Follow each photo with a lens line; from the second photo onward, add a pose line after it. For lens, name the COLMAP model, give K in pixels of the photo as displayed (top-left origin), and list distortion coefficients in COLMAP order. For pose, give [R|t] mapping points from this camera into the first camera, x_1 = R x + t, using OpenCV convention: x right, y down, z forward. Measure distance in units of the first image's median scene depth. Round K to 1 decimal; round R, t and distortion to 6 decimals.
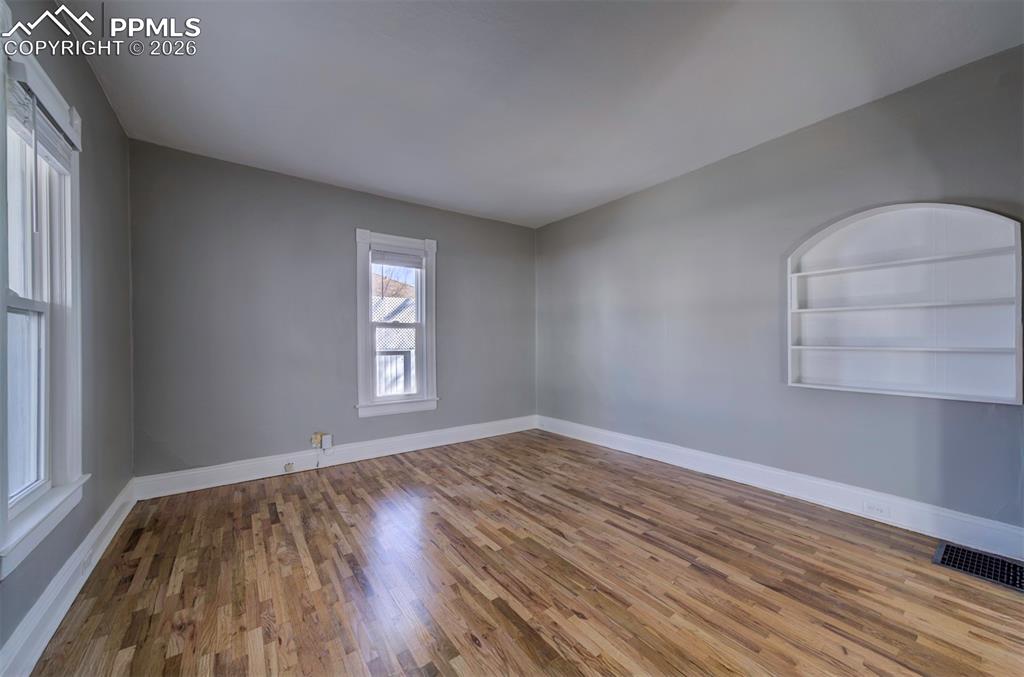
lens RADIAL K [[382.4, 0, 510.8], [0, 382.4, 341.4], [0, 0, 1]] dist [-0.003393, -0.000057]
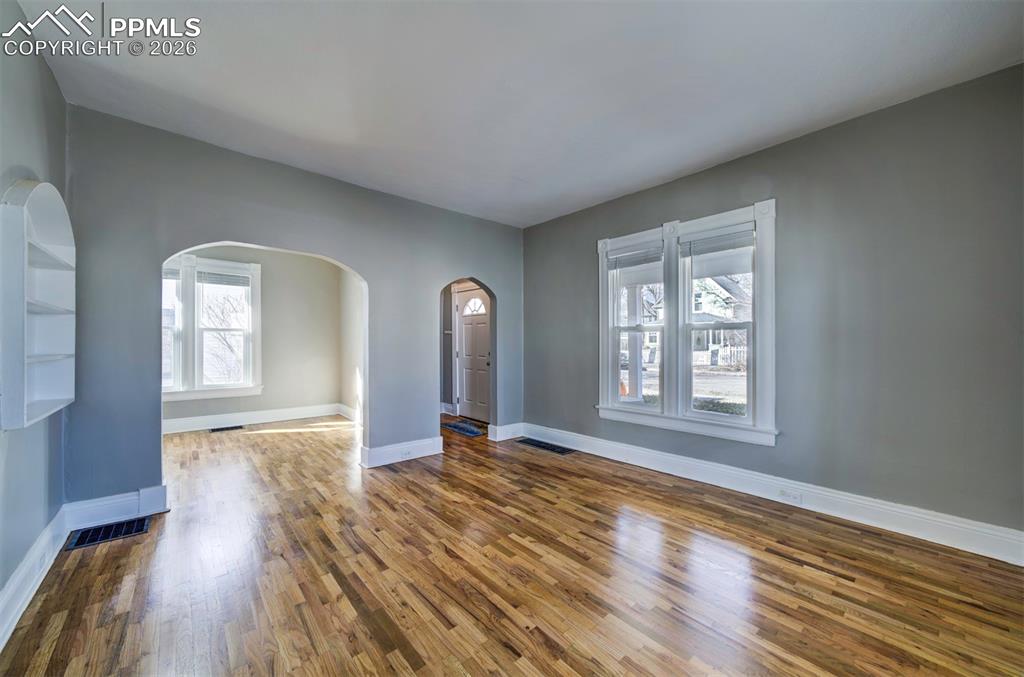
lens RADIAL K [[382.4, 0, 508.1], [0, 382.4, 341.4], [0, 0, 1]] dist [-0.003393, -0.000057]
pose [[-0.996948, 0.006739, -0.077775, 0.051852], [0.006805, 0.999977, -0.000578, -0.010974], [0.077770, -0.001105, -0.996971, 1.913920]]
